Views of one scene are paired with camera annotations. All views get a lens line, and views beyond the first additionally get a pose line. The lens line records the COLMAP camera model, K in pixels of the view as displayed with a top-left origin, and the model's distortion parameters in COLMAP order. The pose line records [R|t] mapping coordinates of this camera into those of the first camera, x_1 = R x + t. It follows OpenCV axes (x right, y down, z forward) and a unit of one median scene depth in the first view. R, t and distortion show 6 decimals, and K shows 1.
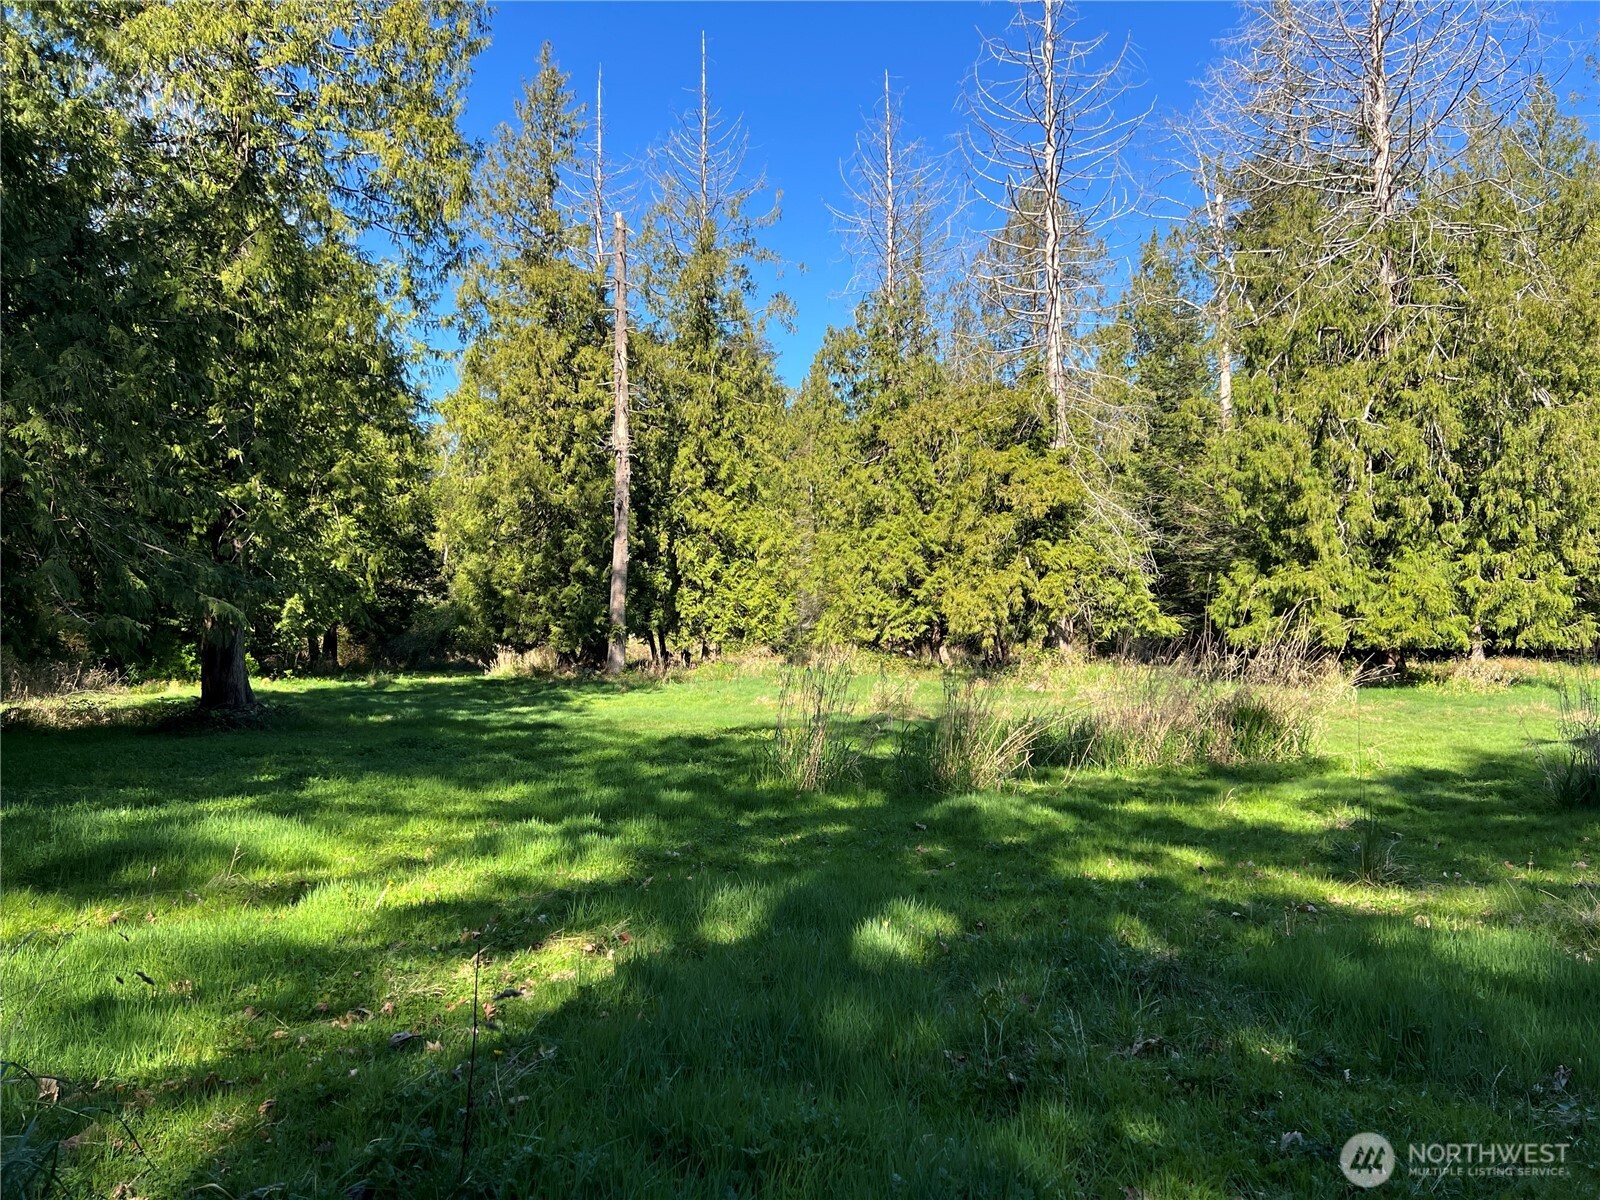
lens RADIAL K [[1191.7, 0, 845.8], [0, 1191.7, 633.8], [0, 0, 1]] dist [0.053740, -0.050197]
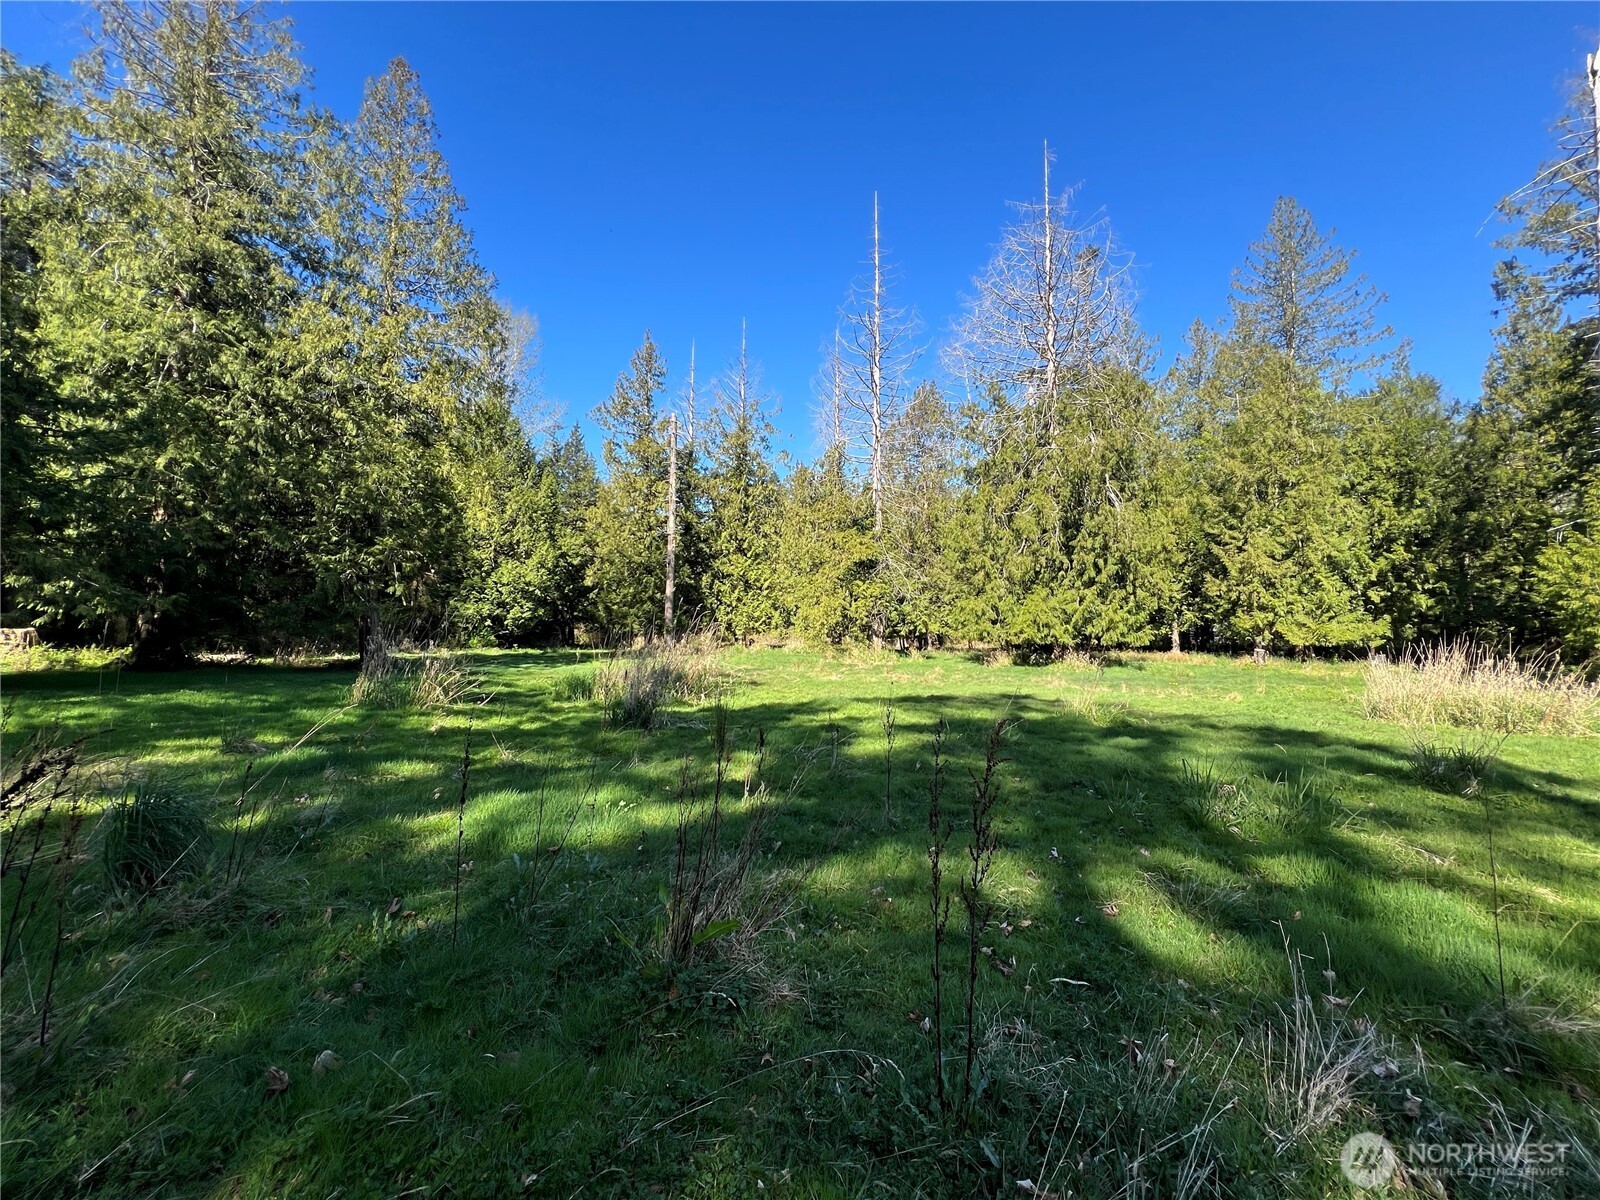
lens RADIAL K [[642.5, 0, 798.3], [0, 642.5, 606.7], [0, 0, 1]] dist [-0.000518, 0.000604]
pose [[0.972115, 0.009515, -0.234309, 0.221078], [-0.018063, 0.999246, -0.034362, -0.003802], [0.233806, 0.037636, 0.971555, 0.037837]]
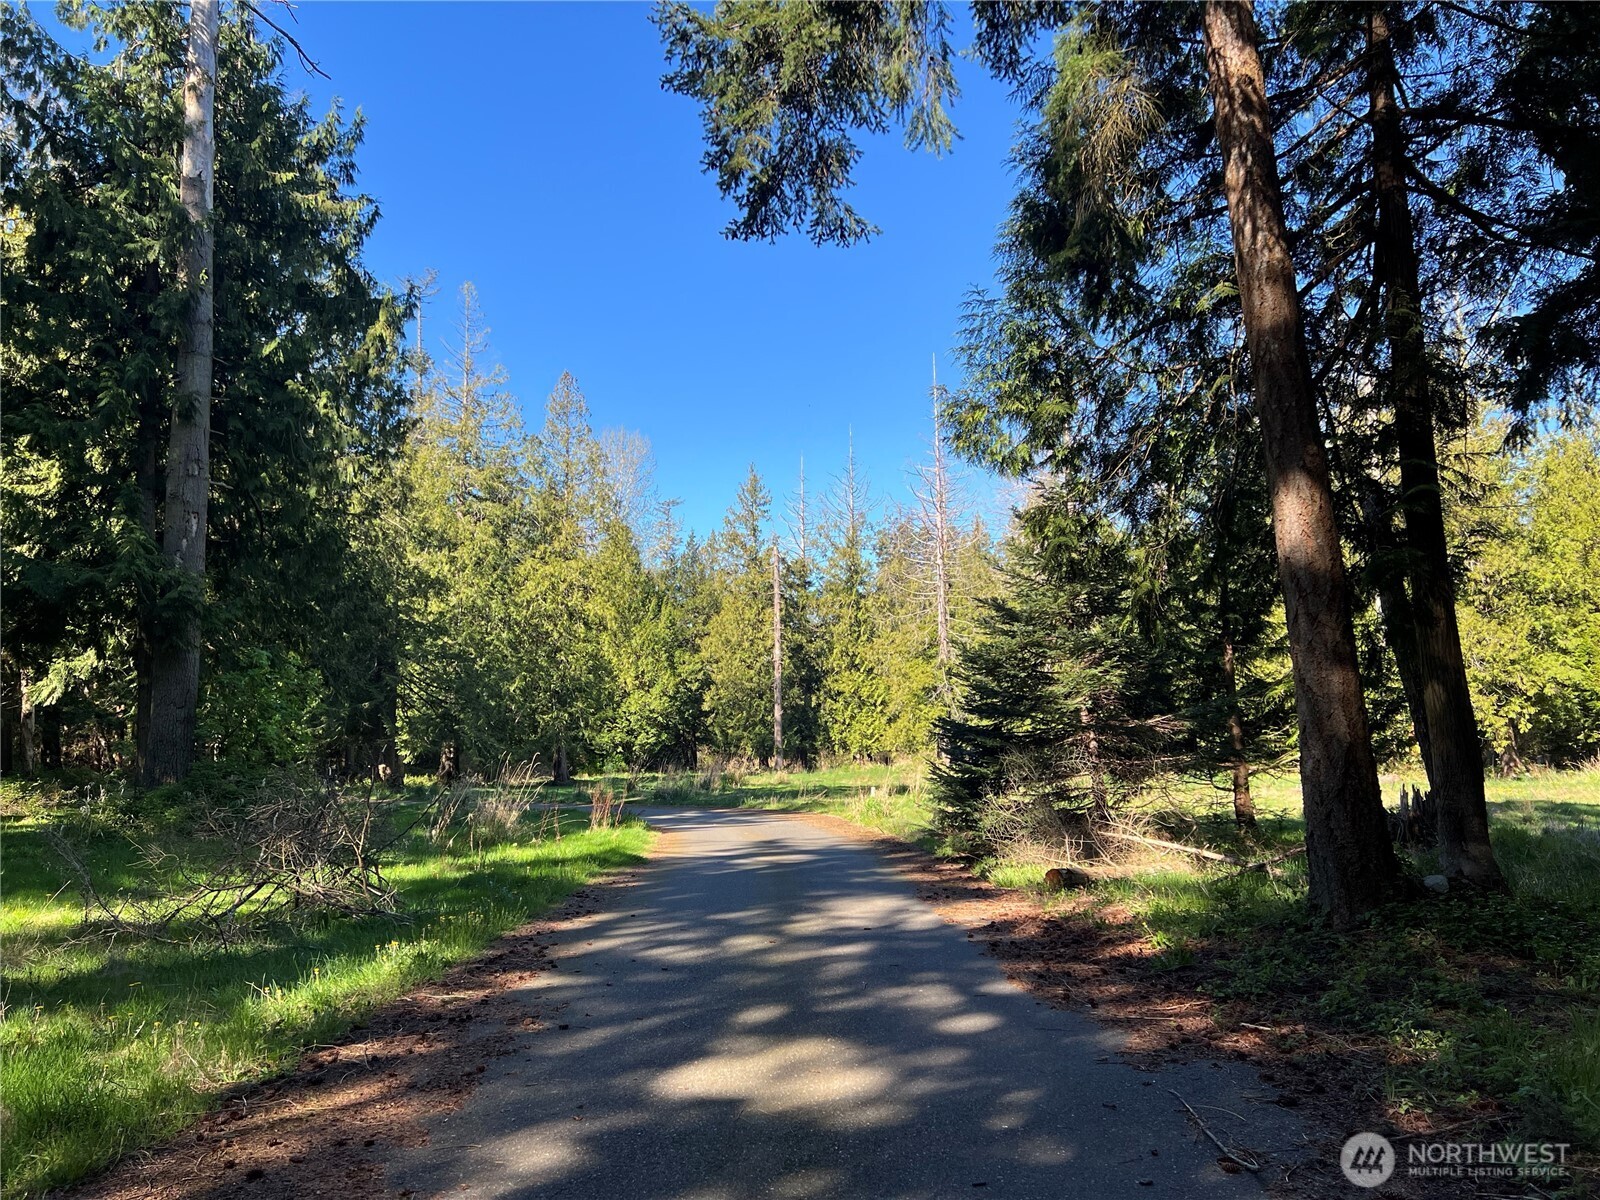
lens RADIAL K [[1191.7, 0, 807.6], [0, 1191.7, 597.1], [0, 0, 1]] dist [0.053740, -0.050197]
pose [[0.882399, -0.067297, -0.465663, 0.706207], [0.015057, 0.993250, -0.115011, -0.021534], [0.470260, 0.094475, 0.877457, -0.675335]]
